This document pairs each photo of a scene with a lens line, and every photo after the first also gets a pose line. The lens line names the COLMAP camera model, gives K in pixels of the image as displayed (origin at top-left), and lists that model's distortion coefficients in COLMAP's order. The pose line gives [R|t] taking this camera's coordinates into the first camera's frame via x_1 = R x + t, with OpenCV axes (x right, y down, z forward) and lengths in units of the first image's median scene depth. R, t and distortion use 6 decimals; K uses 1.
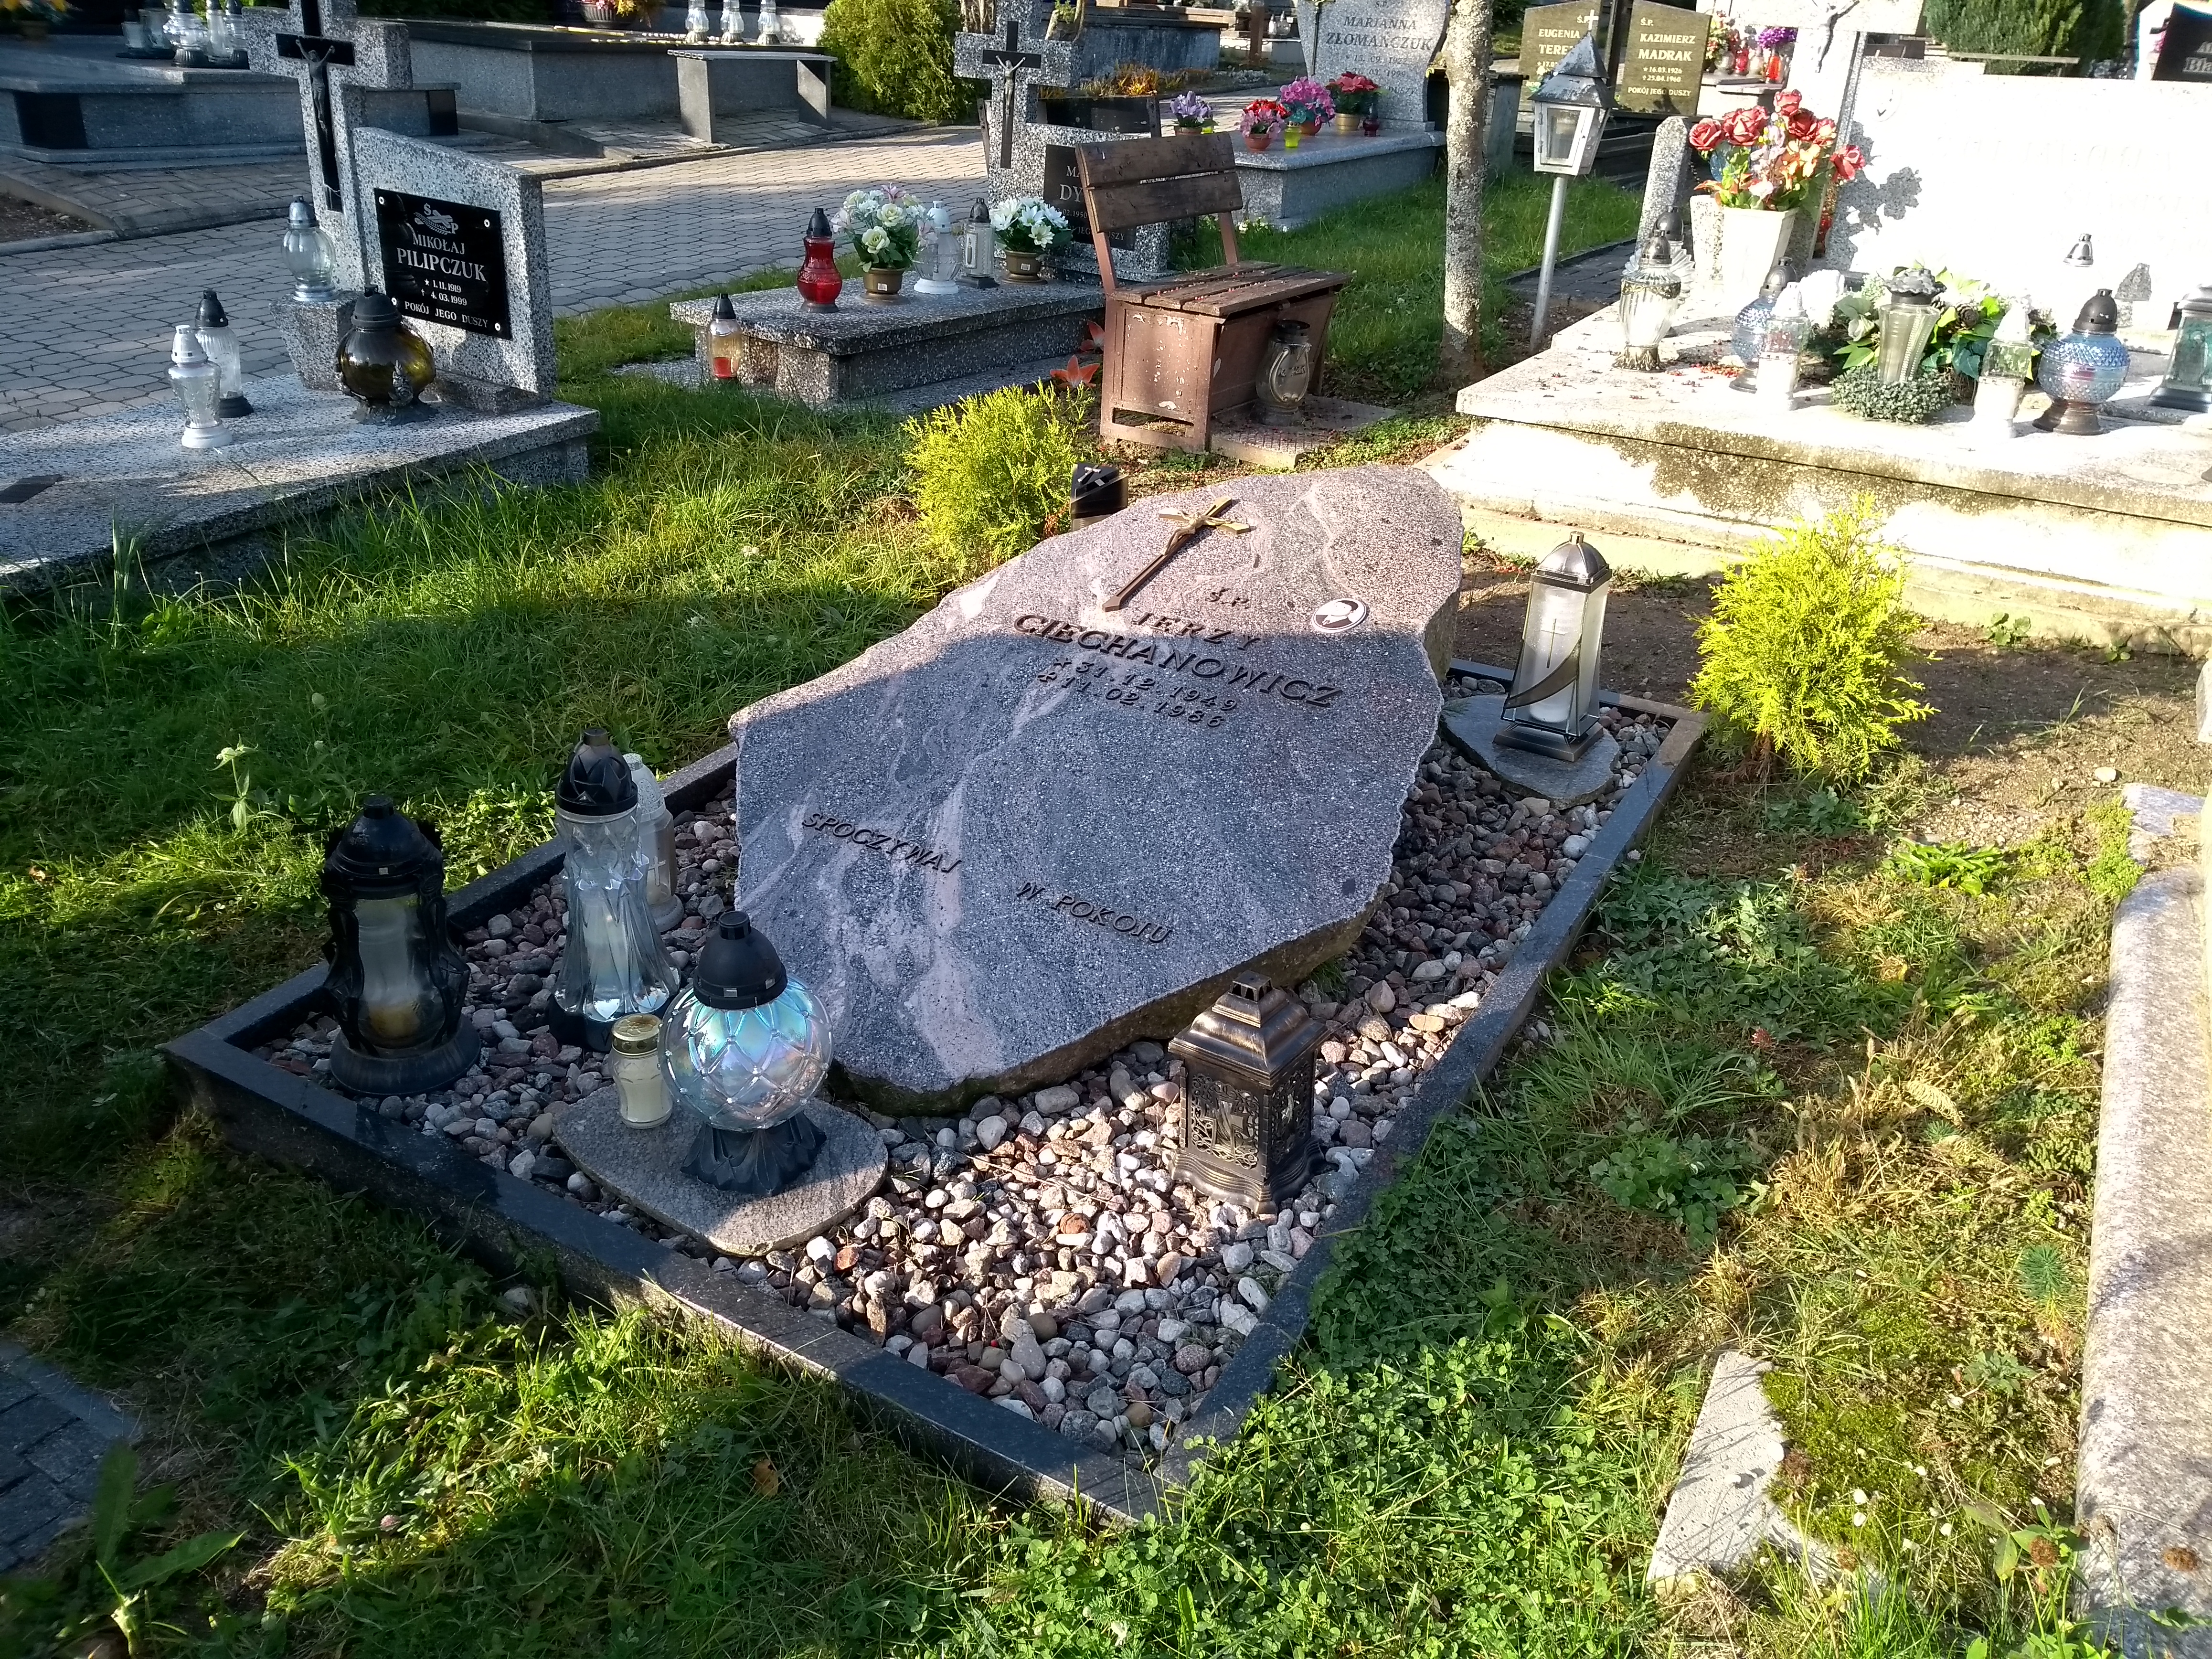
lens RADIAL K [[1718.9, 0, 1108.5], [0, 1718.9, 834.3], [0, 0, 1]] dist [0.038806, -0.047801]
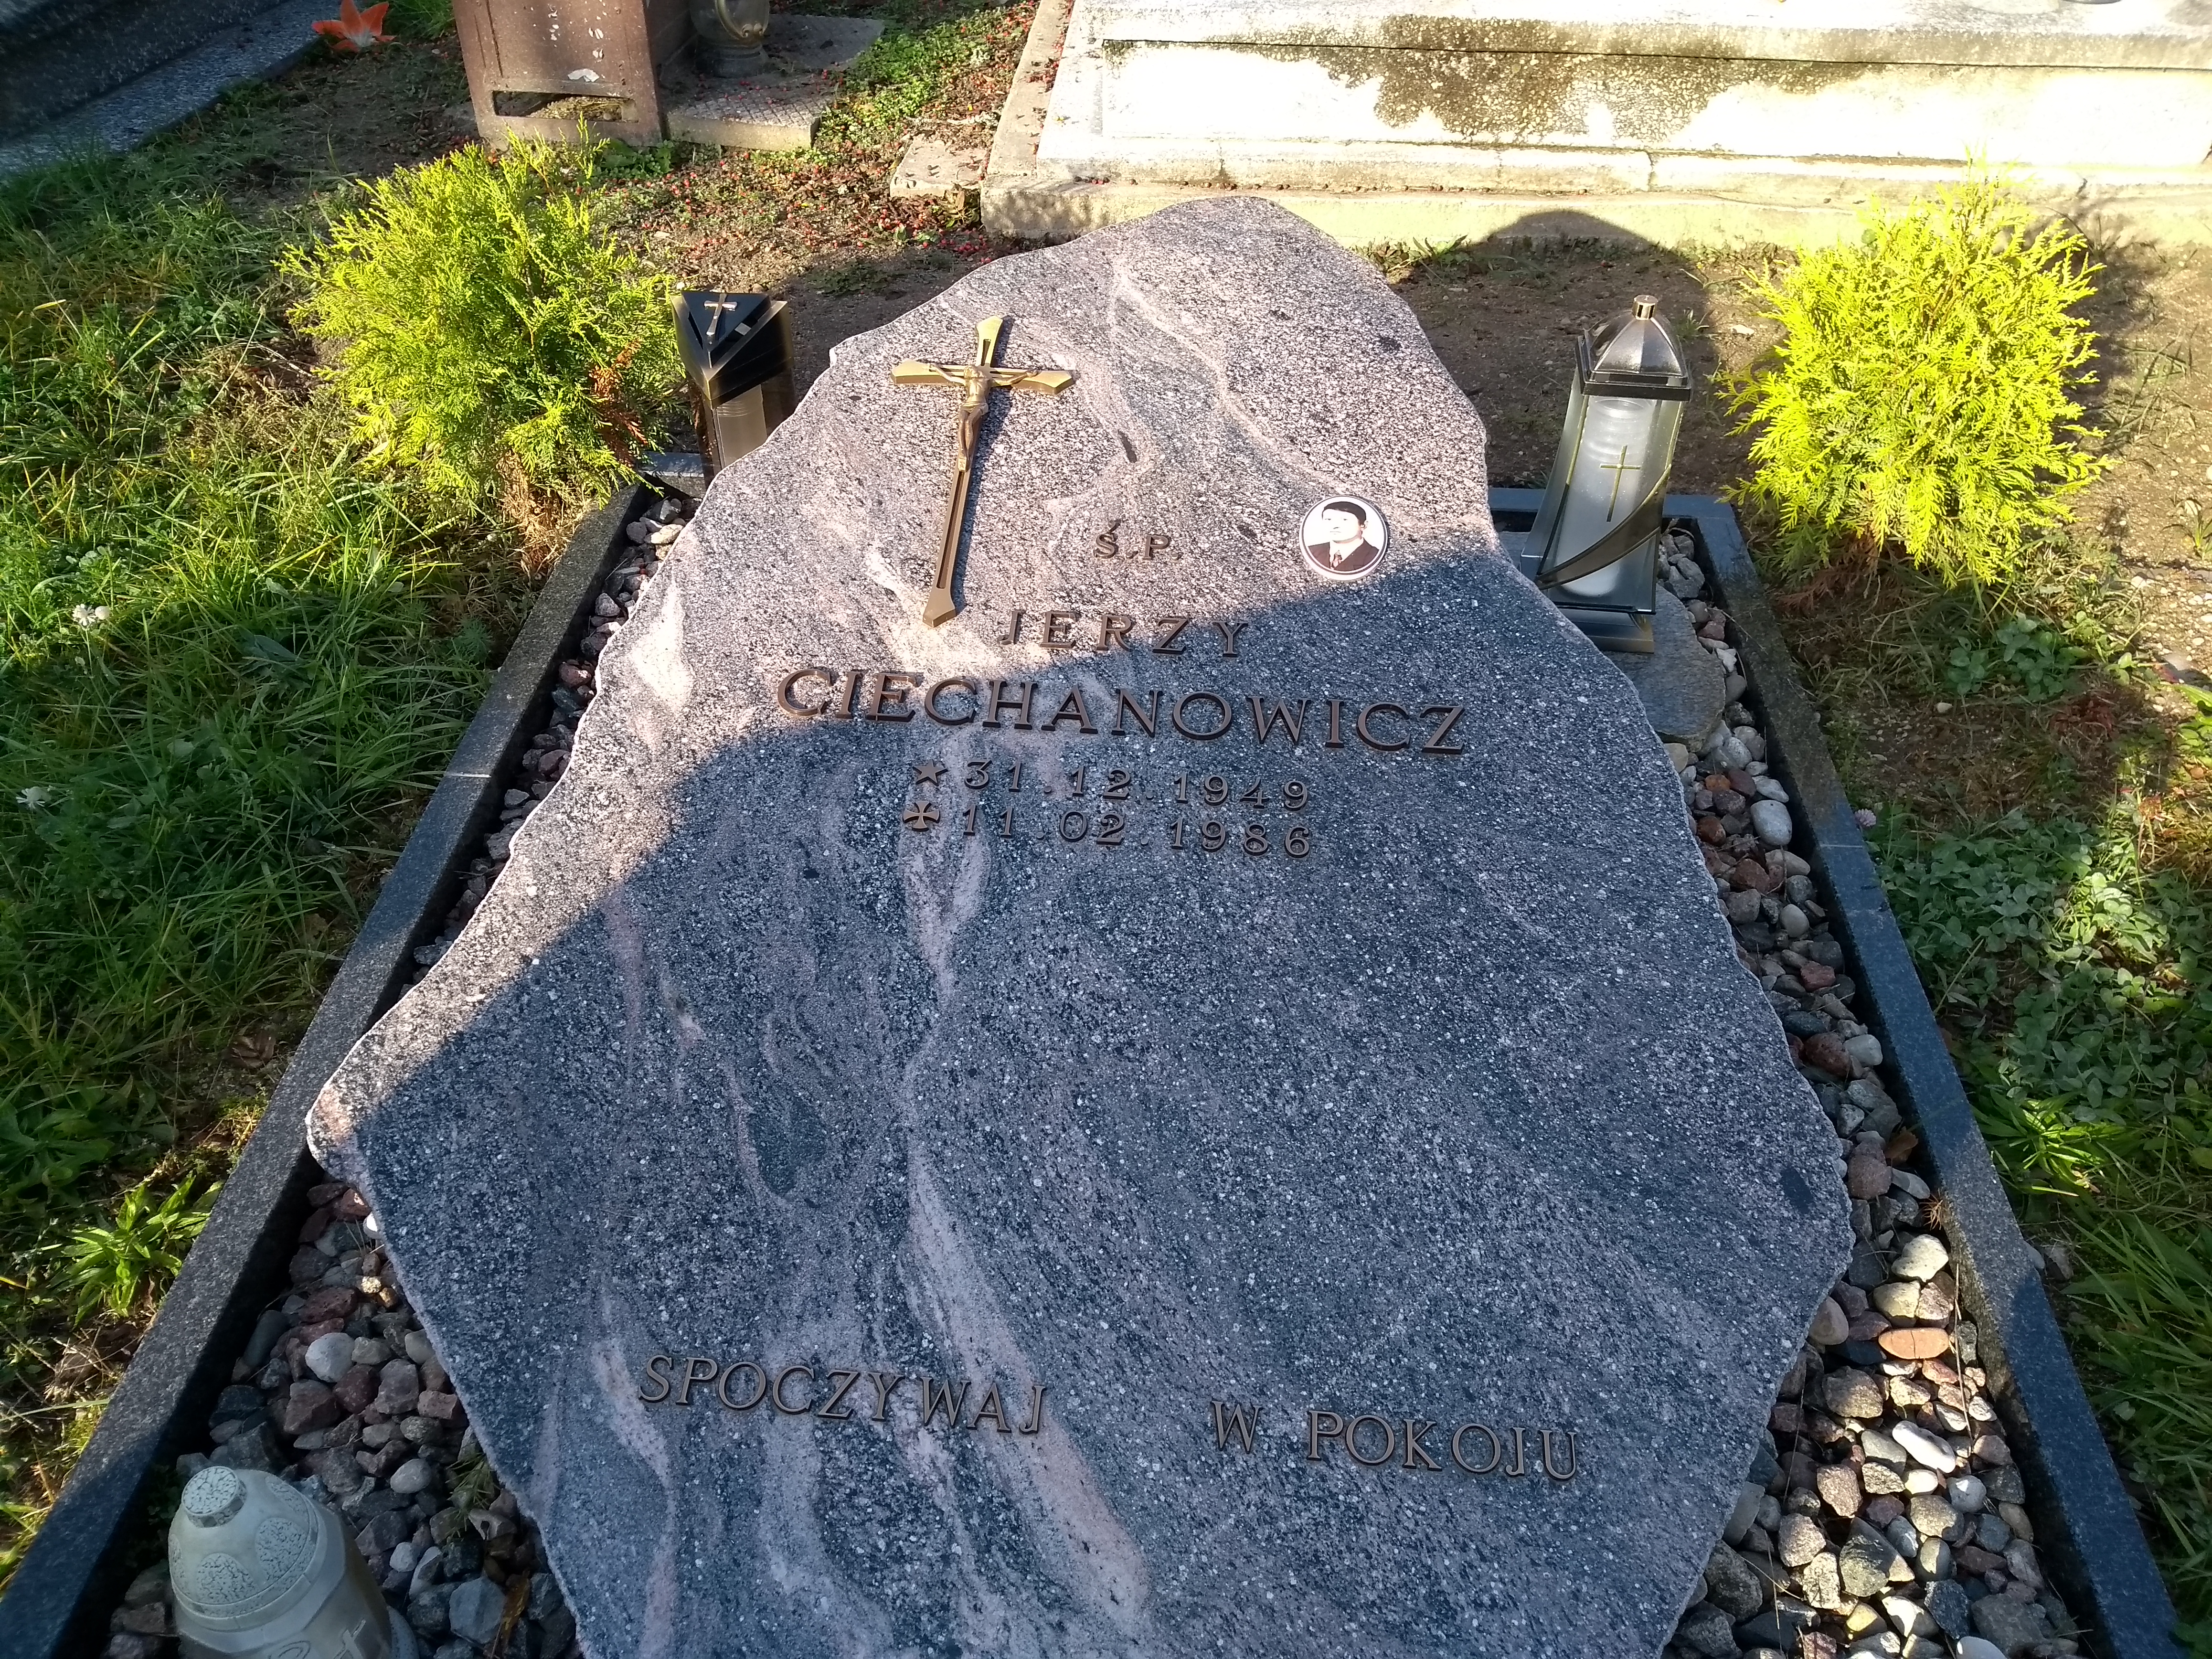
lens RADIAL K [[1718.9, 0, 1104.8], [0, 1718.9, 818.9], [0, 0, 1]] dist [0.038806, -0.047801]
pose [[0.894884, -0.304804, 0.326003, -0.120623], [0.219165, 0.936443, 0.273937, -0.172532], [-0.388780, -0.173693, 0.904810, 0.408180]]
